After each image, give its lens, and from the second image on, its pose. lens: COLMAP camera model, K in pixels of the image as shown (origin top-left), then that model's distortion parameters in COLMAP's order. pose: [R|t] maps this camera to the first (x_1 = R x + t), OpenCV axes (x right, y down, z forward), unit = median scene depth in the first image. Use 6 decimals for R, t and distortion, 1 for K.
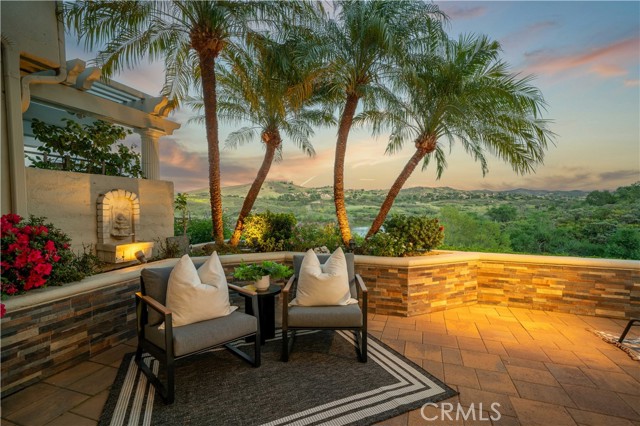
lens RADIAL K [[301.7, 0, 320.0], [0, 301.7, 213.0], [0, 0, 1]] dist [0.019430, 0.000559]
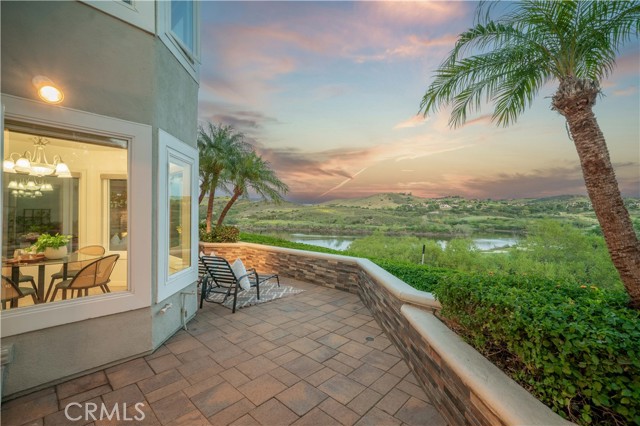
lens RADIAL K [[278.2, 0, 320.0], [0, 278.2, 213.0], [0, 0, 1]] dist [0.001501, 0.000168]
pose [[0.912049, 0.003202, -0.410069, 1.909222], [-0.016708, 0.999429, -0.029356, -0.031320], [0.409741, 0.033625, 0.911582, -0.605160]]
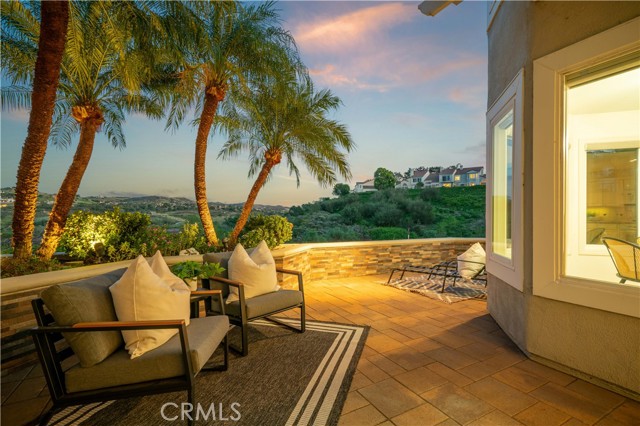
lens RADIAL K [[289.0, 0, 320.0], [0, 289.0, 213.0], [0, 0, 1]] dist [0.009462, 0.003687]
pose [[0.668468, 0.014404, 0.743601, -0.436977], [0.011680, 0.999486, -0.029860, 0.037324], [-0.743649, 0.028646, 0.667957, 0.114691]]
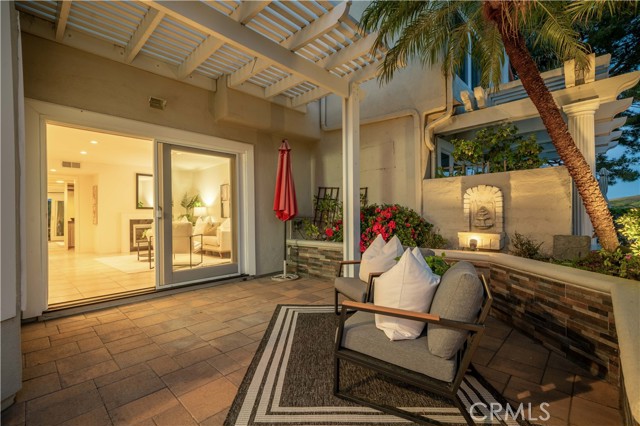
lens RADIAL K [[289.0, 0, 320.0], [0, 289.0, 213.0], [0, 0, 1]] dist [0.009462, 0.003687]
pose [[-0.417924, -0.001745, -0.908480, 0.535475], [-0.009792, 0.999949, 0.002584, 0.027525], [0.908429, 0.009976, -0.417919, 0.826886]]
